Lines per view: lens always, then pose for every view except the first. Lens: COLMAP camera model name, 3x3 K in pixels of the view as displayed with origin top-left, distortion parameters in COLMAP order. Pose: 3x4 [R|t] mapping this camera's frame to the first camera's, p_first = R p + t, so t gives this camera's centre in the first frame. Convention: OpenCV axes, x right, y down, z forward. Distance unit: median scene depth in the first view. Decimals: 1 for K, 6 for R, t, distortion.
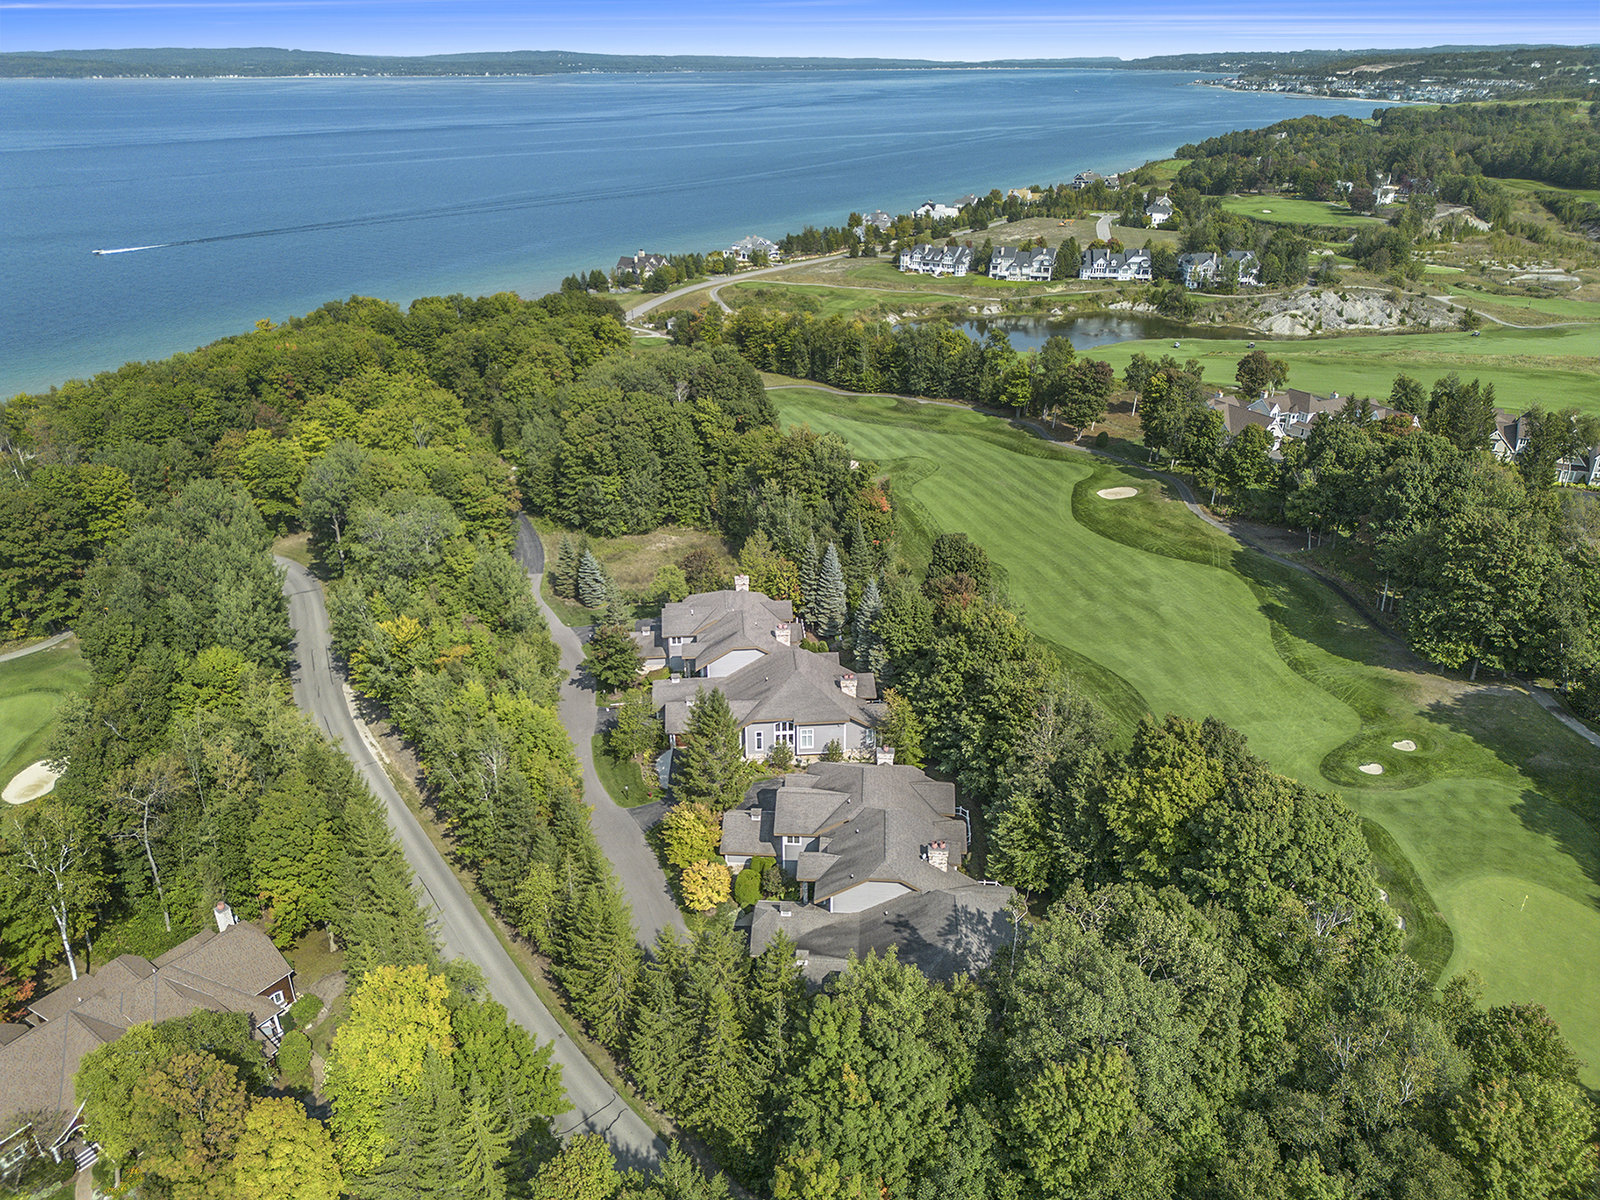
lens RADIAL K [[1058.4, 0, 790.7], [0, 1058.4, 633.3], [0, 0, 1]] dist [0.066772, -0.062945]
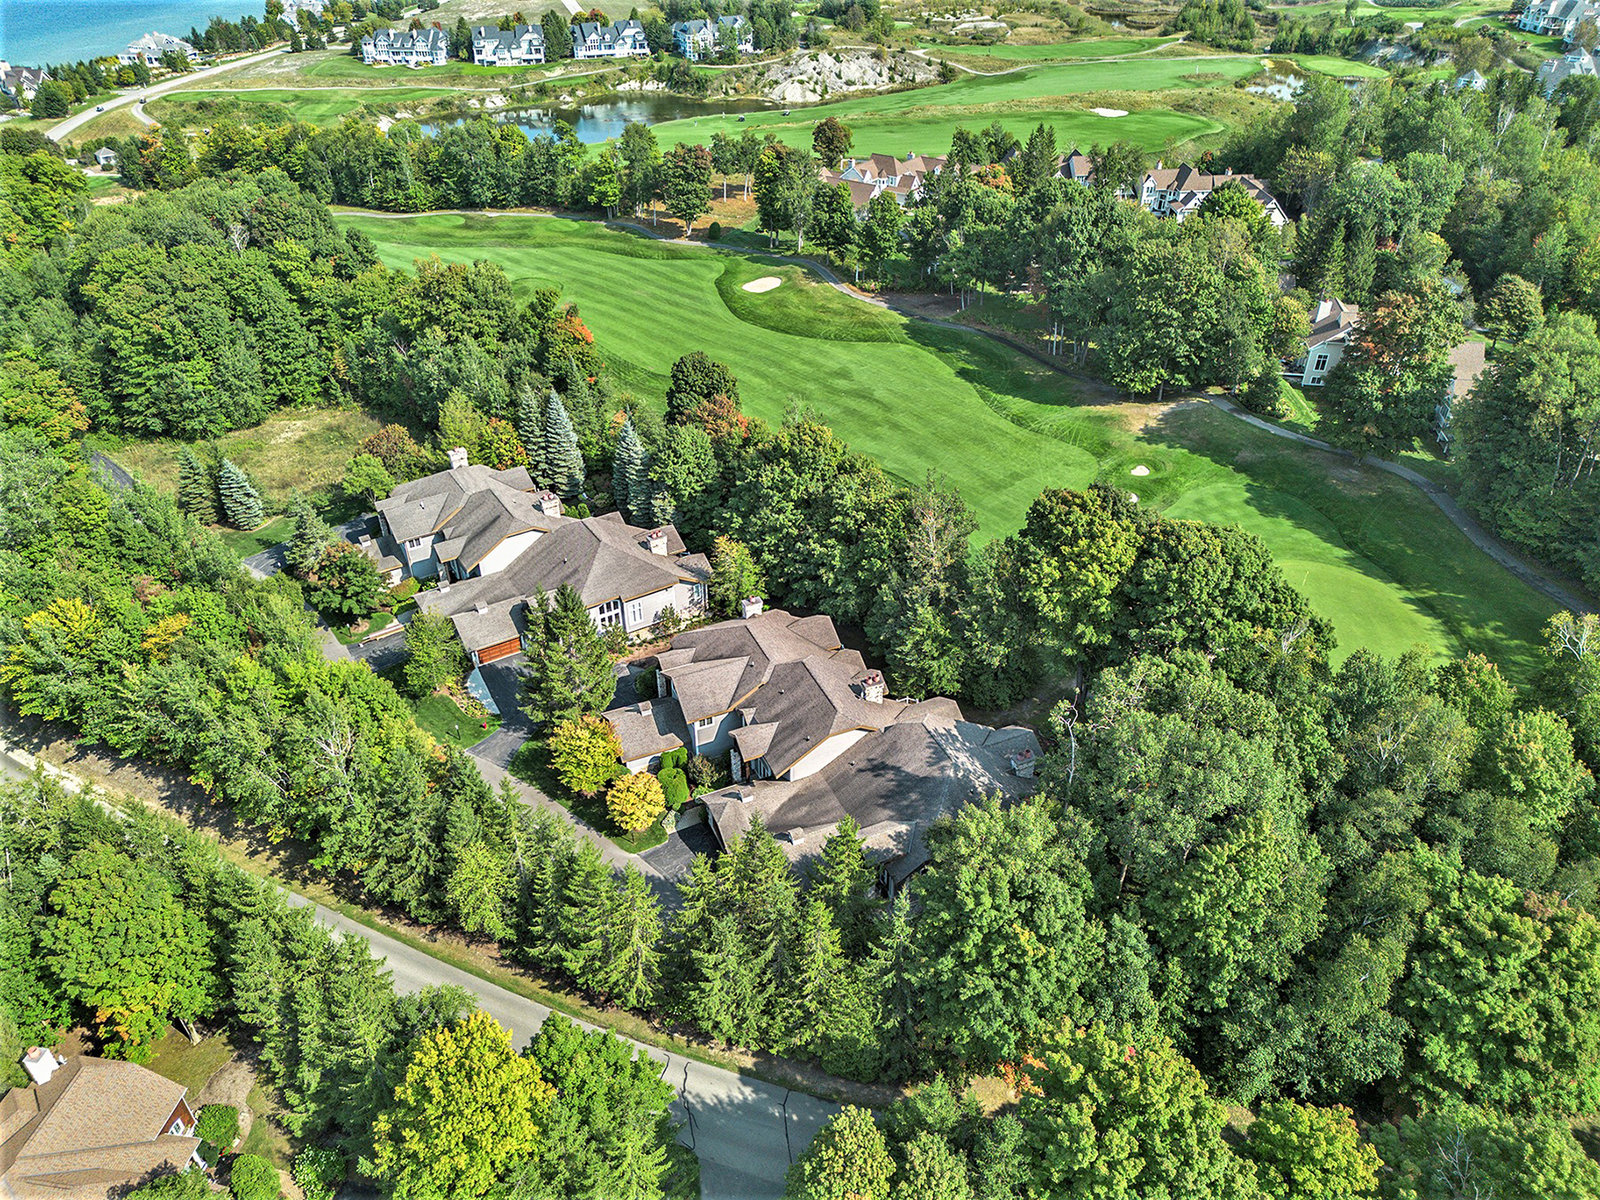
lens RADIAL K [[1058.4, 0, 790.7], [0, 1058.4, 633.3], [0, 0, 1]] dist [0.066772, -0.062945]
pose [[0.885802, -0.279231, 0.370655, -0.125684], [0.214227, 0.954566, 0.207150, -0.025327], [-0.411657, -0.104090, 0.905375, 0.080547]]
